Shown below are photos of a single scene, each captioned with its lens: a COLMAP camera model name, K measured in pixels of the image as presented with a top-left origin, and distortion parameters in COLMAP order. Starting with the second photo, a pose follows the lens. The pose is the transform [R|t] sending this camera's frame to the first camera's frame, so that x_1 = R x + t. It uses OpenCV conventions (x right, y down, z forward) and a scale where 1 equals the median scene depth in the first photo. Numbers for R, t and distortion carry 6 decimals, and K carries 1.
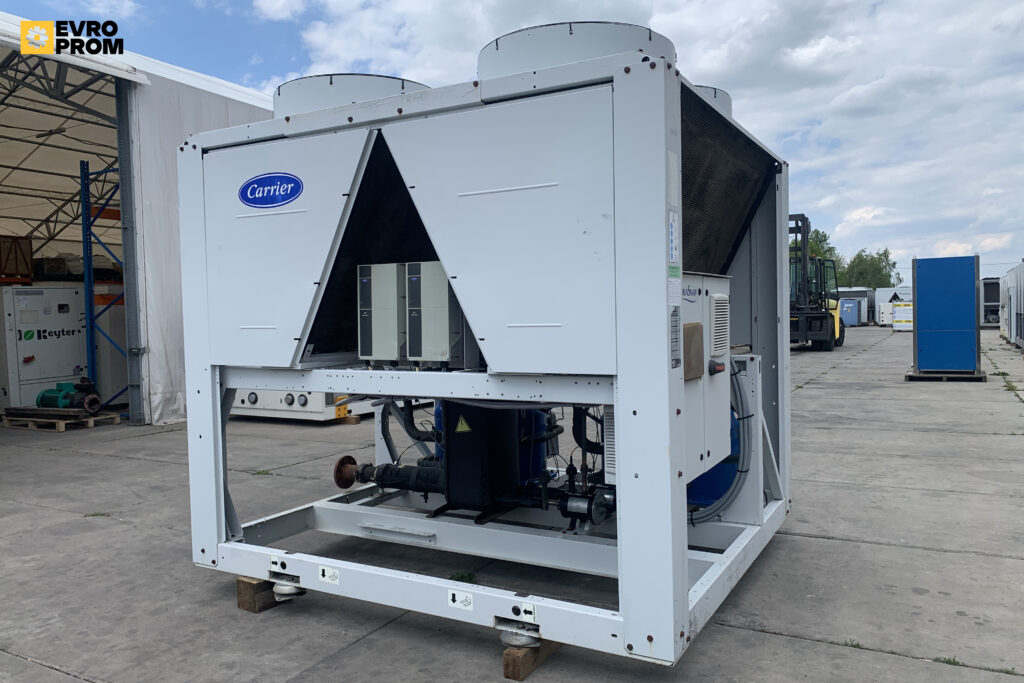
lens RADIAL K [[788.6, 0, 502.6], [0, 788.6, 334.4], [0, 0, 1]] dist [0.008165, 0.000795]
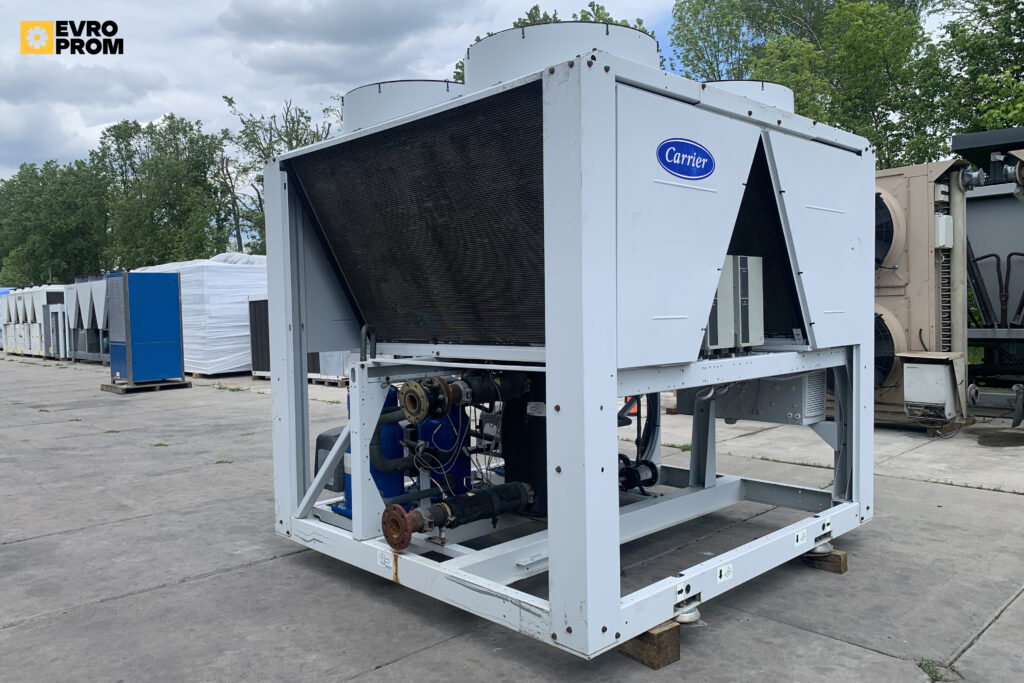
lens RADIAL K [[788.5, 0, 511.0], [0, 788.5, 342.7], [0, 0, 1]] dist [0.006843, 0.003614]
pose [[0.284354, -0.027512, 0.958325, -1.181550], [0.042828, 0.998955, 0.015970, -0.003086], [-0.957762, 0.036502, 0.285235, 0.941155]]
